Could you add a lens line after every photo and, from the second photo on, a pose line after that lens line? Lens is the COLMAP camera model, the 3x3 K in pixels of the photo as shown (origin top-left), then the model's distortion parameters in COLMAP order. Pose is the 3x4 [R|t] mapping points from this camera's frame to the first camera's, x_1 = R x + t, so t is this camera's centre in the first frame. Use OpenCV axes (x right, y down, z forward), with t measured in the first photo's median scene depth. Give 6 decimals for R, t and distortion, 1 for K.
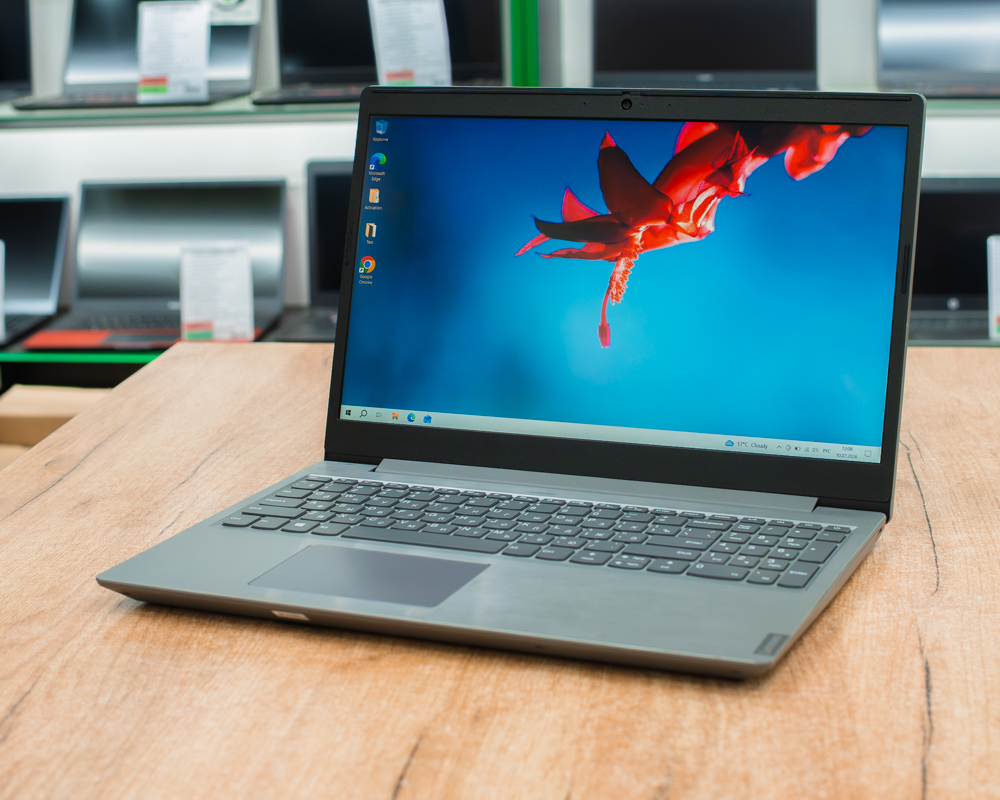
lens RADIAL K [[2033.9, 0, 500.0], [0, 2033.9, 400.0], [0, 0, 1]] dist [-0.110356, -0.279466]
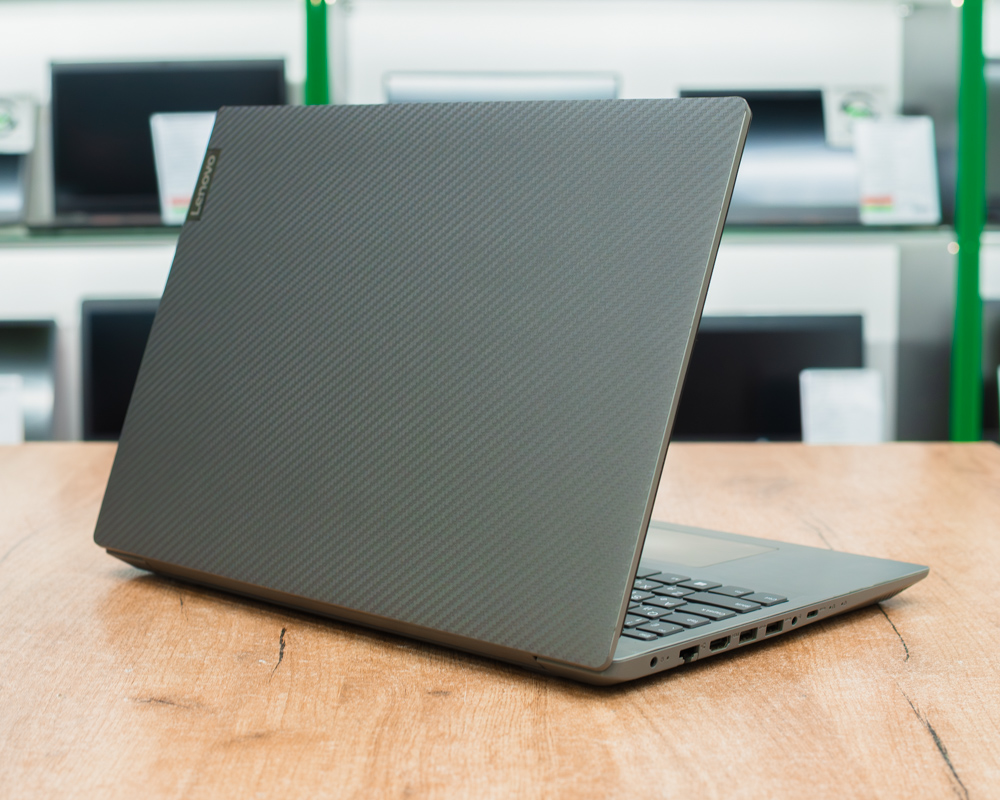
lens RADIAL K [[2033.9, 0, 500.0], [0, 2033.9, 400.0], [0, 0, 1]] dist [-0.110356, -0.279466]
pose [[0.991517, 0.005882, 0.129842, -0.076113], [0.007144, 0.994999, -0.099634, 0.077741], [-0.129779, 0.099716, 0.986516, 0.181292]]
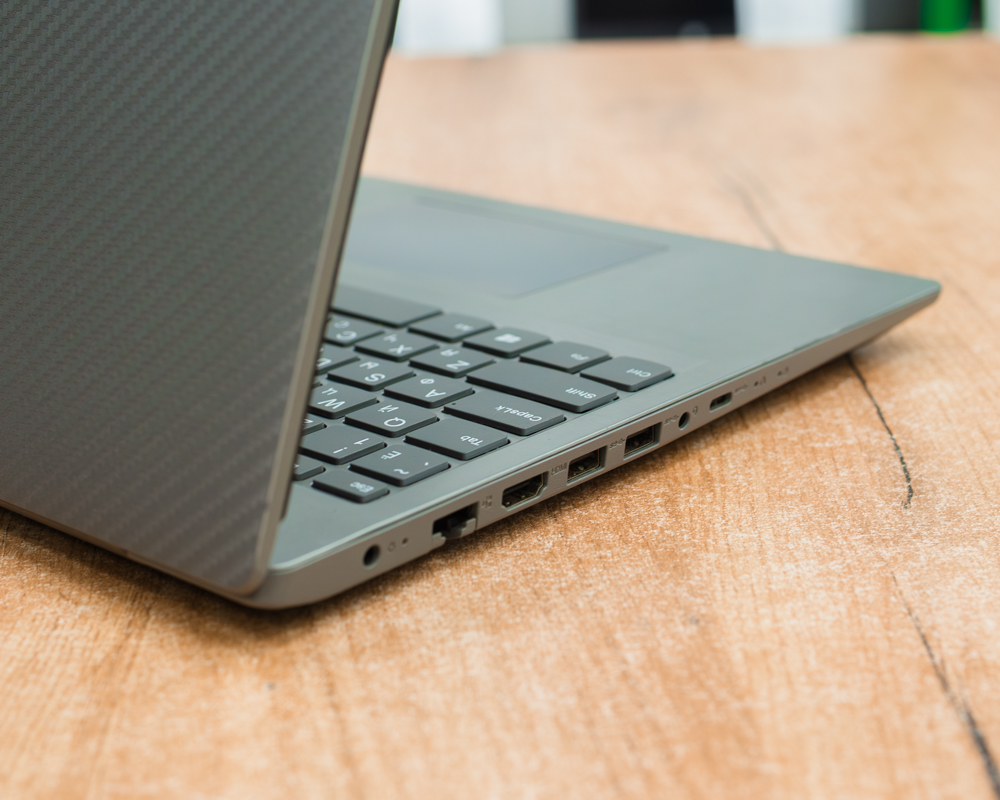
lens RADIAL K [[2033.9, 0, 500.0], [0, 2033.9, 400.0], [0, 0, 1]] dist [-0.110356, -0.279466]
pose [[0.987598, -0.055033, 0.147043, 0.075321], [0.040568, 0.994198, 0.099623, 0.031542], [-0.151673, -0.092422, 0.984100, 0.657684]]
